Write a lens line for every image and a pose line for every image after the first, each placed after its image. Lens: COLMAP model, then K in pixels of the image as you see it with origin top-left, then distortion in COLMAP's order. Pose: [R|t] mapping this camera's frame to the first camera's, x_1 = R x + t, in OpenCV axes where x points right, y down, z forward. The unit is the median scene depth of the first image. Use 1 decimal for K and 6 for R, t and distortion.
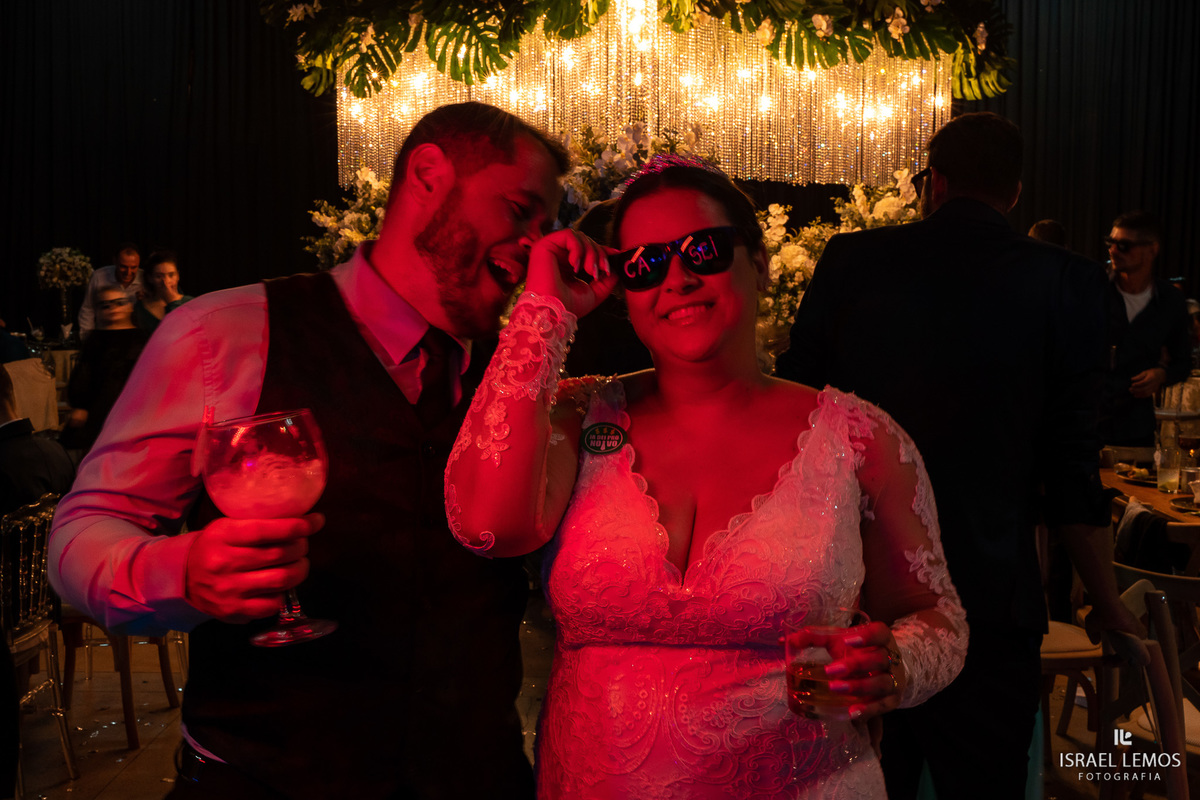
lens RADIAL K [[1373.3, 0, 600.0], [0, 1373.3, 400.0], [0, 0, 1]] dist [0.027316, -0.184911]
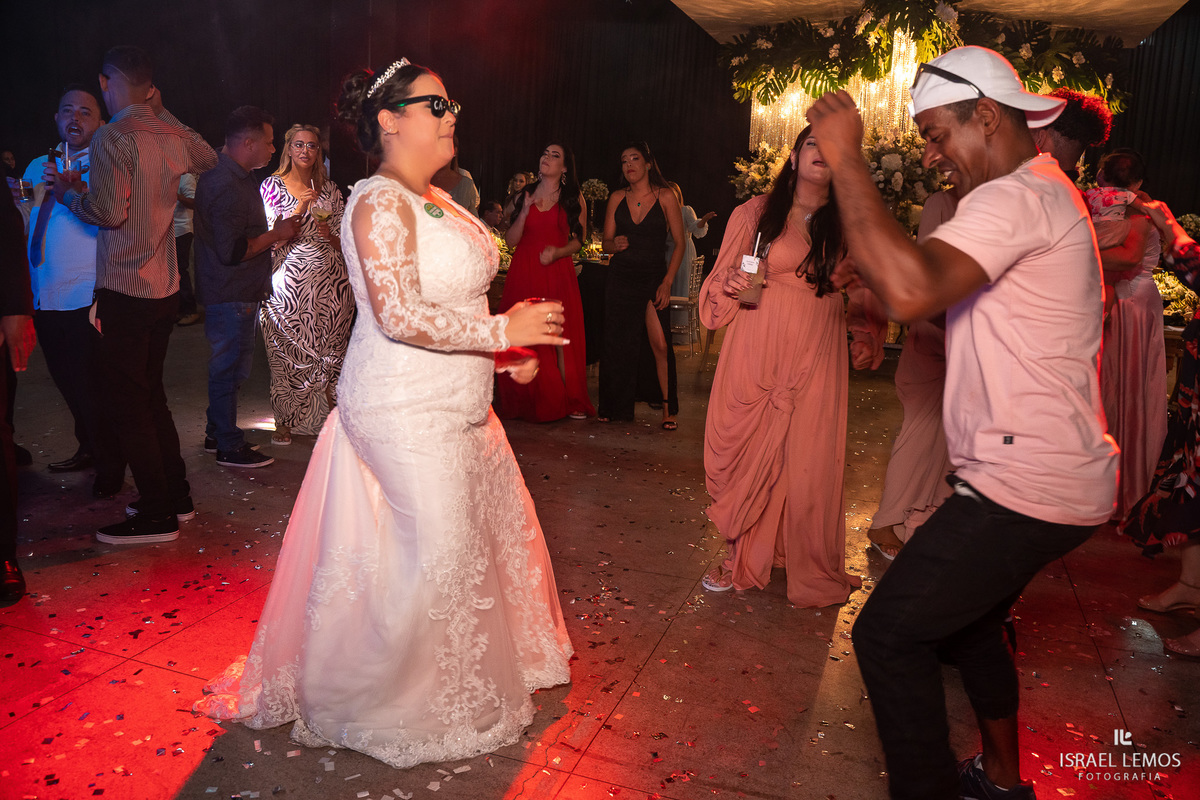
lens RADIAL K [[994.2, 0, 600.0], [0, 994.2, 400.0], [0, 0, 1]] dist [-0.082567, 0.005644]
pose [[0.954316, 0.097465, -0.282457, 0.039796], [-0.070495, 0.992060, 0.104146, 0.067500], [0.290365, -0.079477, 0.953610, -0.442665]]
